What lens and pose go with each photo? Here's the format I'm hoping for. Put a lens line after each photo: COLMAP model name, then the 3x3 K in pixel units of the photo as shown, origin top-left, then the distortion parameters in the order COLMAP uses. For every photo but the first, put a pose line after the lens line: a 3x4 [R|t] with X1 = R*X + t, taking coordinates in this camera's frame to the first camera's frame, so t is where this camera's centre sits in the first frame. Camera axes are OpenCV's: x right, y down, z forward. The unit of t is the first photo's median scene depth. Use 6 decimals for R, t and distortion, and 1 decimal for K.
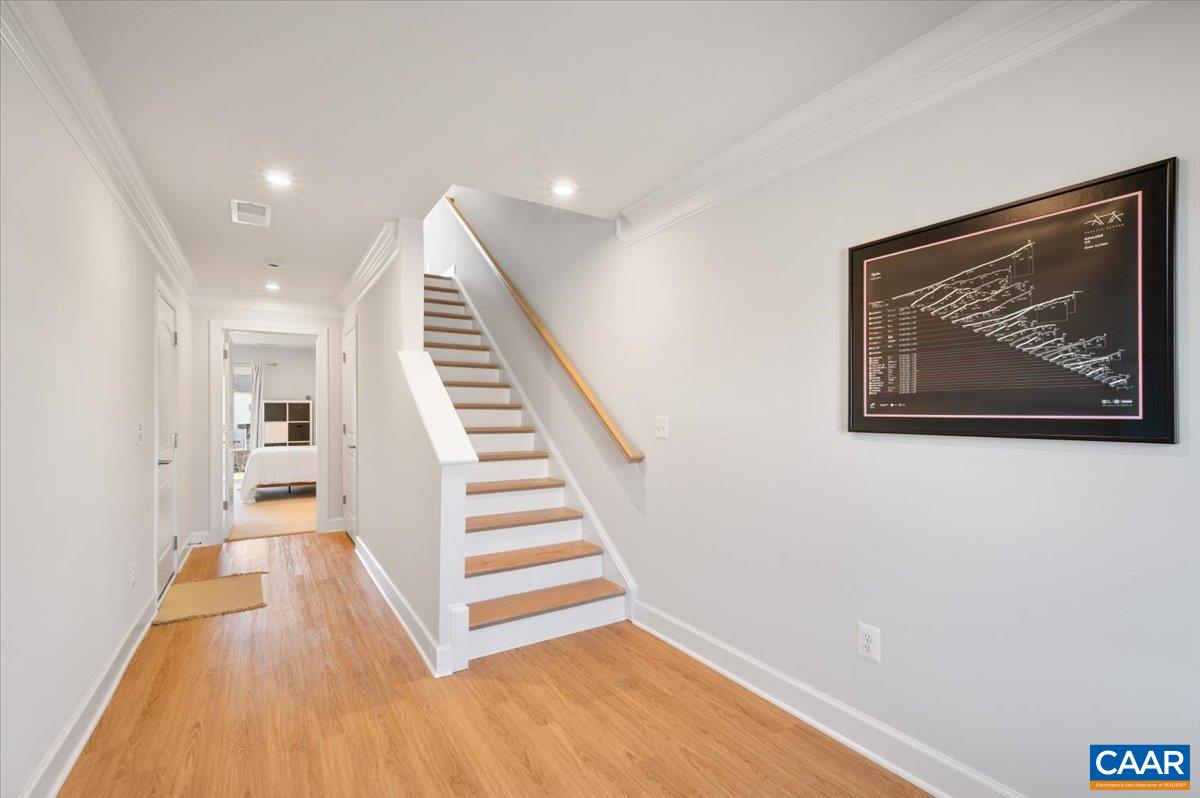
lens RADIAL K [[523.6, 0, 610.1], [0, 523.6, 409.1], [0, 0, 1]] dist [-0.024542, 0.000610]
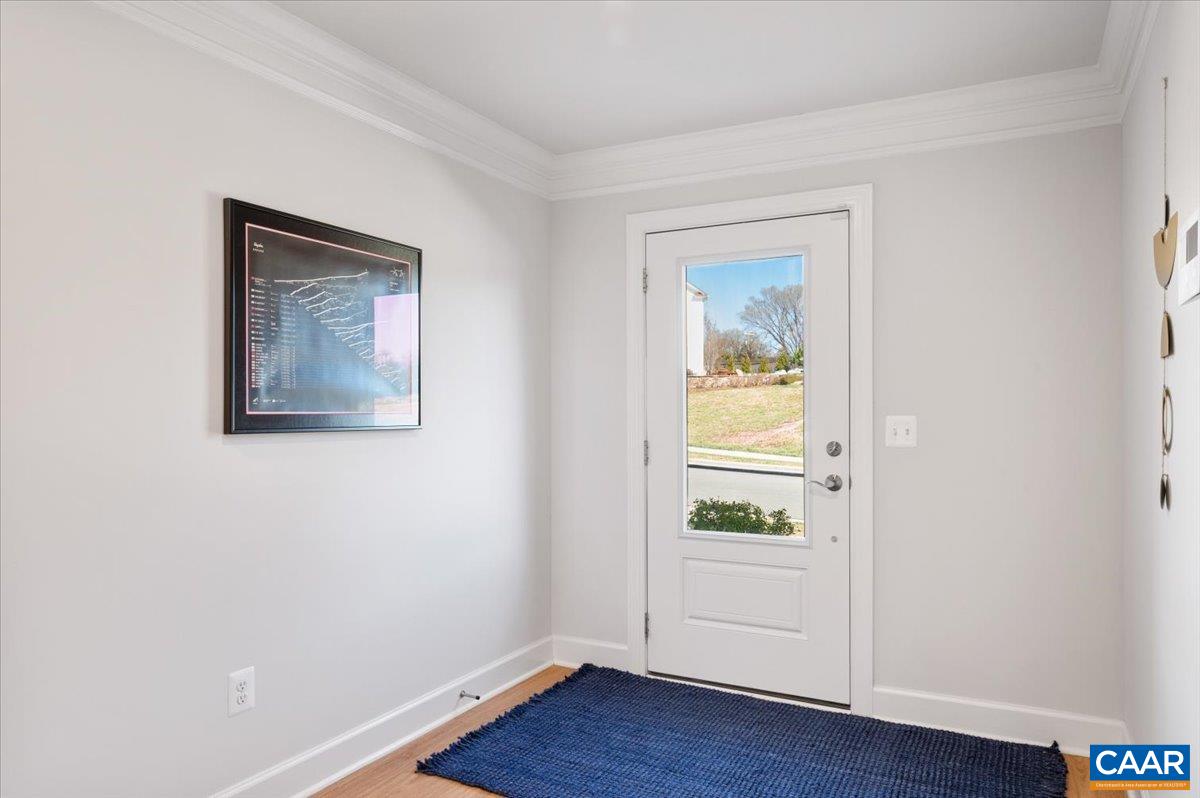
lens RADIAL K [[768.0, 0, 610.2], [0, 768.0, 402.8], [0, 0, 1]] dist [-0.060996, 0.041759]
pose [[-0.492380, 0.008584, 0.870338, -0.606025], [-0.004368, 0.999914, -0.012333, 0.006209], [-0.870369, -0.009874, -0.492301, 0.797224]]
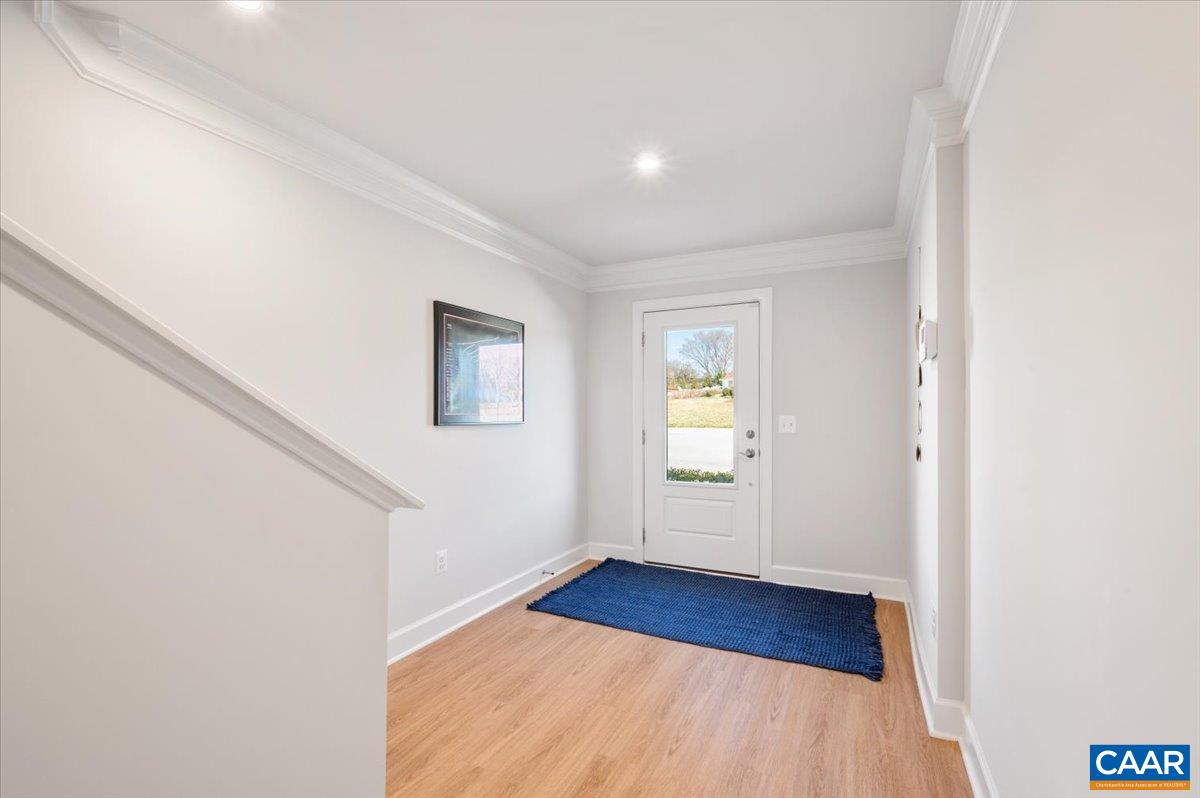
lens RADIAL K [[523.6, 0, 600.9], [0, 523.6, 411.7], [0, 0, 1]] dist [-0.024542, 0.000610]
pose [[-0.514425, 0.003268, 0.857529, -0.786214], [-0.004549, 0.999968, -0.006539, 0.009261], [-0.857523, -0.007264, -0.514394, 1.024385]]
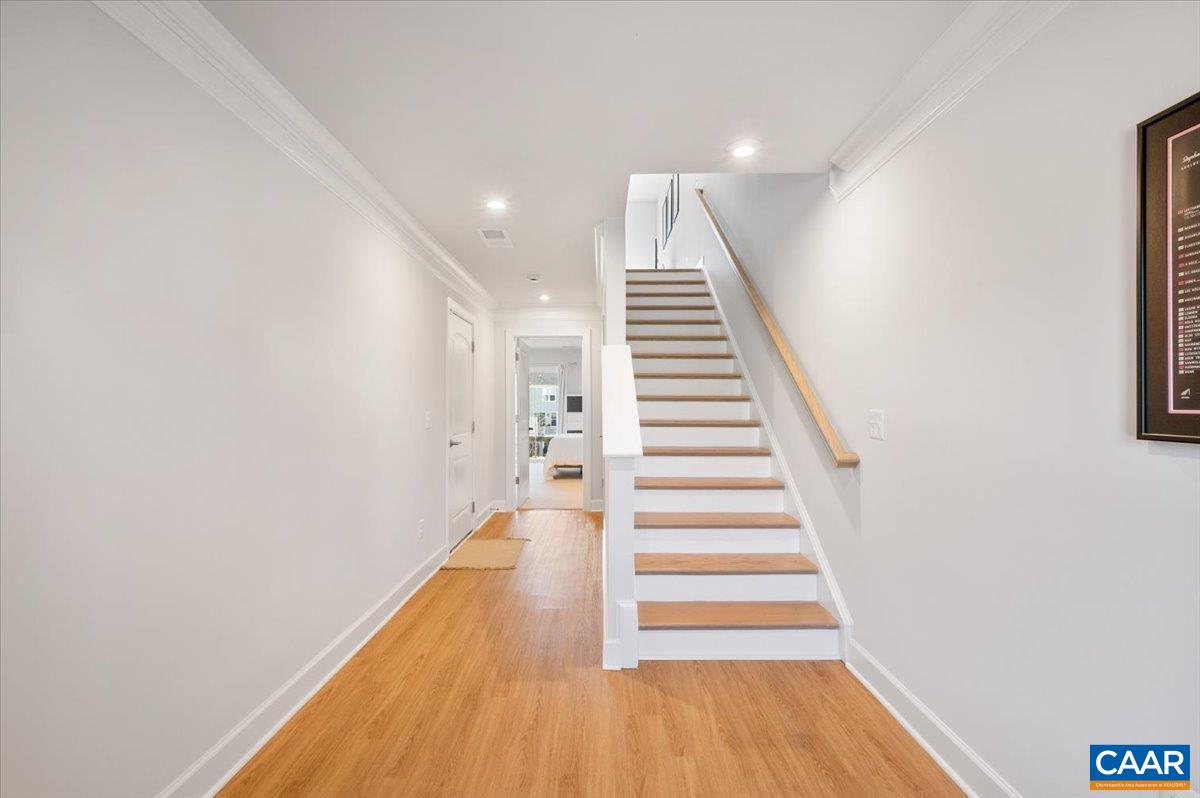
lens RADIAL K [[523.6, 0, 601.2], [0, 523.6, 399.8], [0, 0, 1]] dist [-0.024542, 0.000610]
pose [[0.835613, -0.003564, -0.549307, 0.201561], [0.002079, 0.999992, -0.003326, 0.000070], [0.549314, 0.001637, 0.835614, 0.146115]]
